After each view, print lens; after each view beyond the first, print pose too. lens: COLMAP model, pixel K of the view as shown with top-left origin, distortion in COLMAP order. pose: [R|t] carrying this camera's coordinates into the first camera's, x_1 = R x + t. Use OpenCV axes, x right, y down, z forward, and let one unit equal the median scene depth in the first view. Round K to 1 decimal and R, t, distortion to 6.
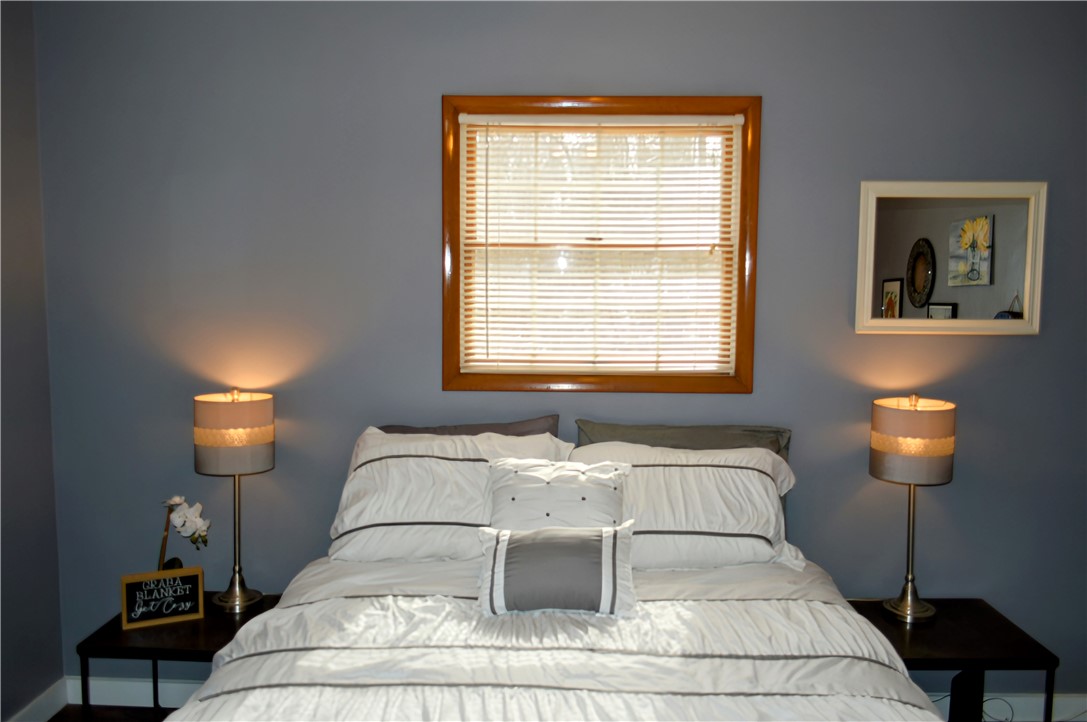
lens RADIAL K [[872.1, 0, 543.5], [0, 872.1, 361.0], [0, 0, 1]] dist [-0.005293, 0.002716]
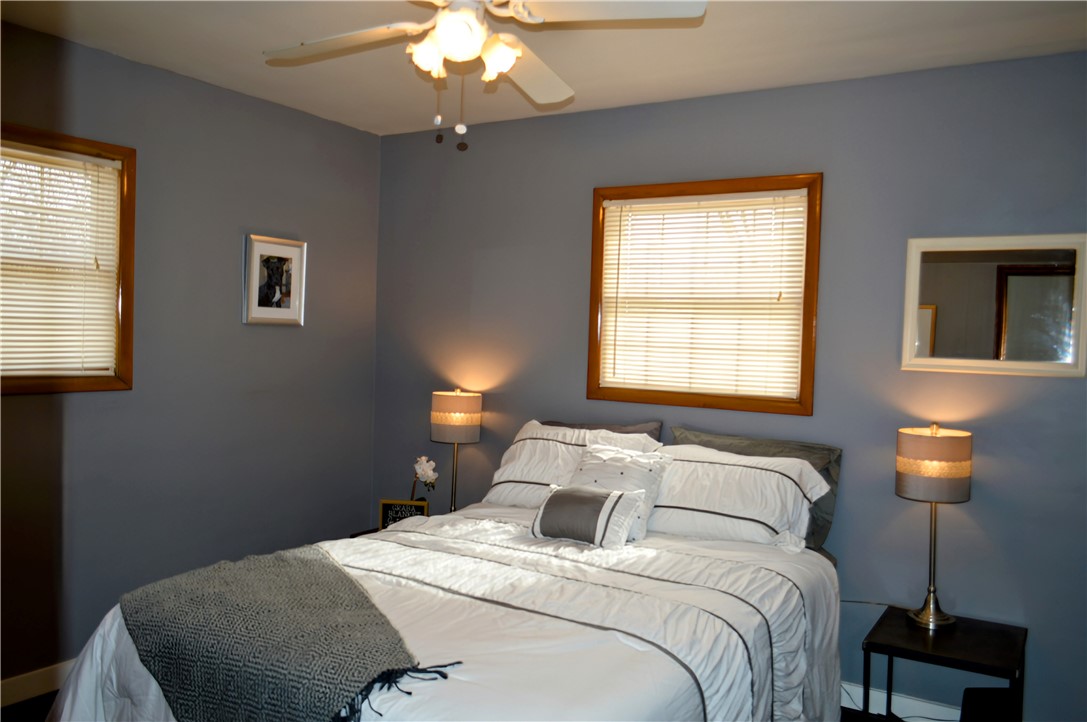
lens RADIAL K [[872.1, 0, 543.5], [0, 872.1, 361.0], [0, 0, 1]] dist [-0.005293, 0.002716]
pose [[0.858209, 0.037699, -0.511914, 0.548702], [-0.072106, 0.996265, -0.047516, 0.046350], [0.508211, 0.077691, 0.857722, -0.229194]]
